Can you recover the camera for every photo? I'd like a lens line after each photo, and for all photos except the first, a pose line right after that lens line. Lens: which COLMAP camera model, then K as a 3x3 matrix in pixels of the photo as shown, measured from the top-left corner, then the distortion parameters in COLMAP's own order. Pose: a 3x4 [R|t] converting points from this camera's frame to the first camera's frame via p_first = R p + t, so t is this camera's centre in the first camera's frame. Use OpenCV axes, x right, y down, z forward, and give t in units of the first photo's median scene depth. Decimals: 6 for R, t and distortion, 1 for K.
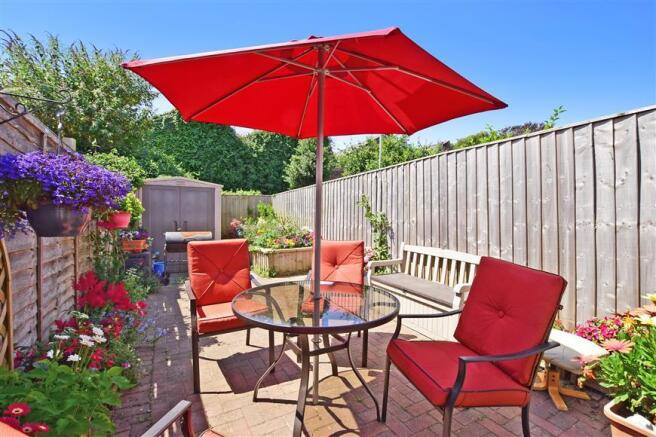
lens RADIAL K [[299.5, 0, 327.4], [0, 299.5, 218.7], [0, 0, 1]] dist [-0.003377, -0.000620]
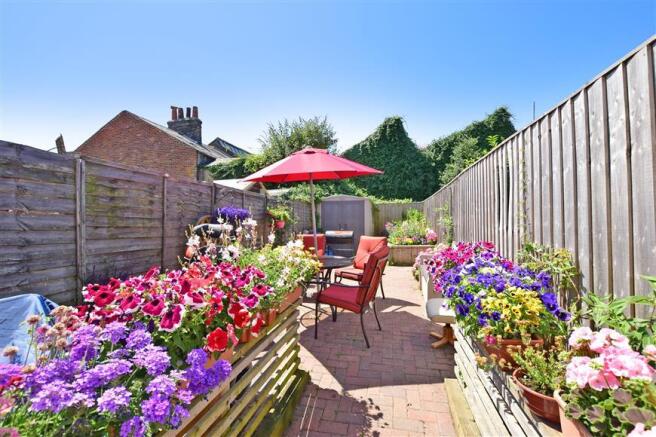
lens RADIAL K [[289.2, 0, 328.5], [0, 289.2, 219.0], [0, 0, 1]] dist [-0.004720, -0.000472]
pose [[0.767613, -0.010977, -0.640820, 0.262853], [0.005534, 0.999930, -0.010499, -0.001385], [0.640890, 0.004513, 0.767619, -0.110668]]
